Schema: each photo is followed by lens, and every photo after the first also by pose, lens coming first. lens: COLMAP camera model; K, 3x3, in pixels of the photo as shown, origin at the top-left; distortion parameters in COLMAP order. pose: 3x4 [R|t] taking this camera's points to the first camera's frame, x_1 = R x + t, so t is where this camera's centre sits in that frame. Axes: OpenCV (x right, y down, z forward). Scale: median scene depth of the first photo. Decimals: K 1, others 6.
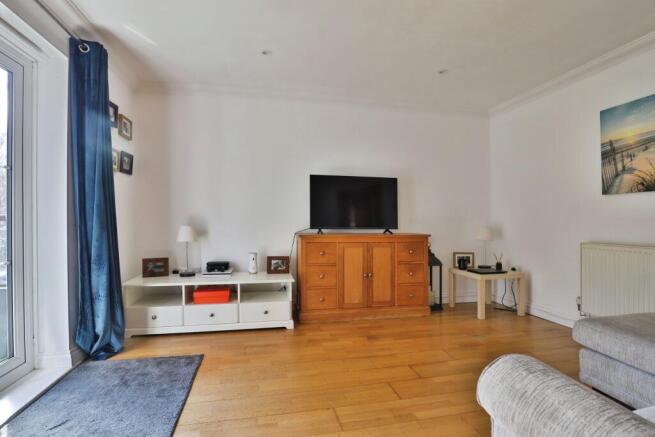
lens RADIAL K [[322.8, 0, 327.5], [0, 322.8, 218.5], [0, 0, 1]] dist [-0.032709, -0.000238]
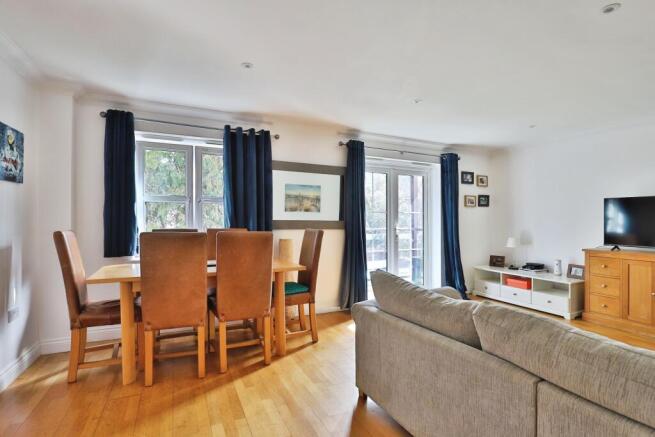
lens RADIAL K [[319.3, 0, 327.5], [0, 319.3, 218.5], [0, 0, 1]] dist [-0.029261, 0.000235]
pose [[0.223952, -0.008160, -0.974566, 0.920131], [0.001063, 0.999966, -0.008128, -0.062237], [0.974600, 0.000784, 0.223953, -0.252366]]
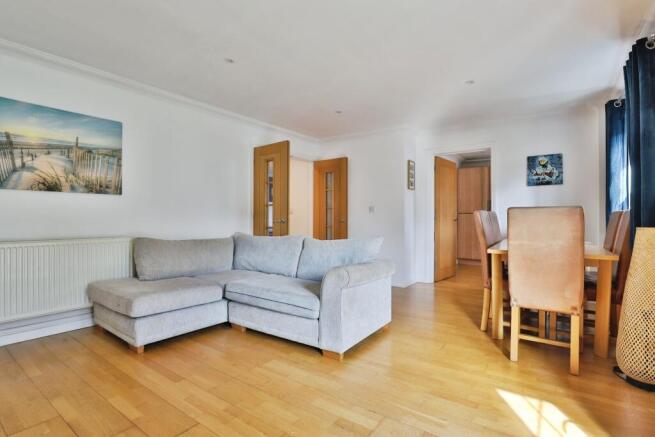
lens RADIAL K [[319.3, 0, 327.5], [0, 319.3, 218.5], [0, 0, 1]] dist [-0.029261, 0.000235]
pose [[-0.671690, -0.007251, 0.740797, -0.386564], [-0.012340, 0.999923, -0.001401, 0.000793], [-0.740729, -0.010083, -0.671728, 0.798559]]
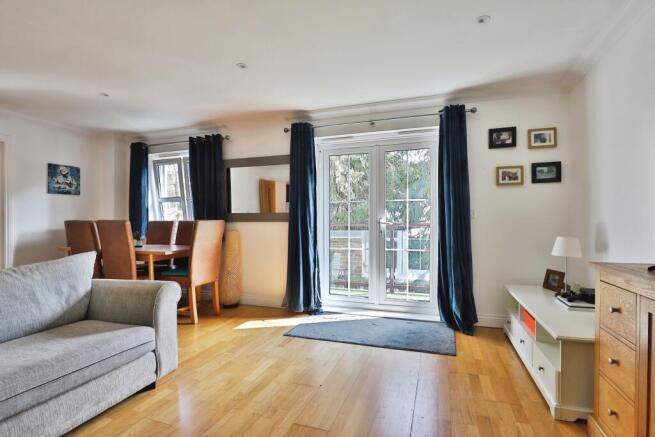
lens RADIAL K [[322.8, 0, 327.5], [0, 322.8, 218.5], [0, 0, 1]] dist [-0.032709, -0.000238]
pose [[-0.530149, -0.007594, -0.847871, 0.596106], [0.006631, 0.999892, -0.013102, -0.020255], [0.847879, -0.012569, -0.530041, 0.966562]]
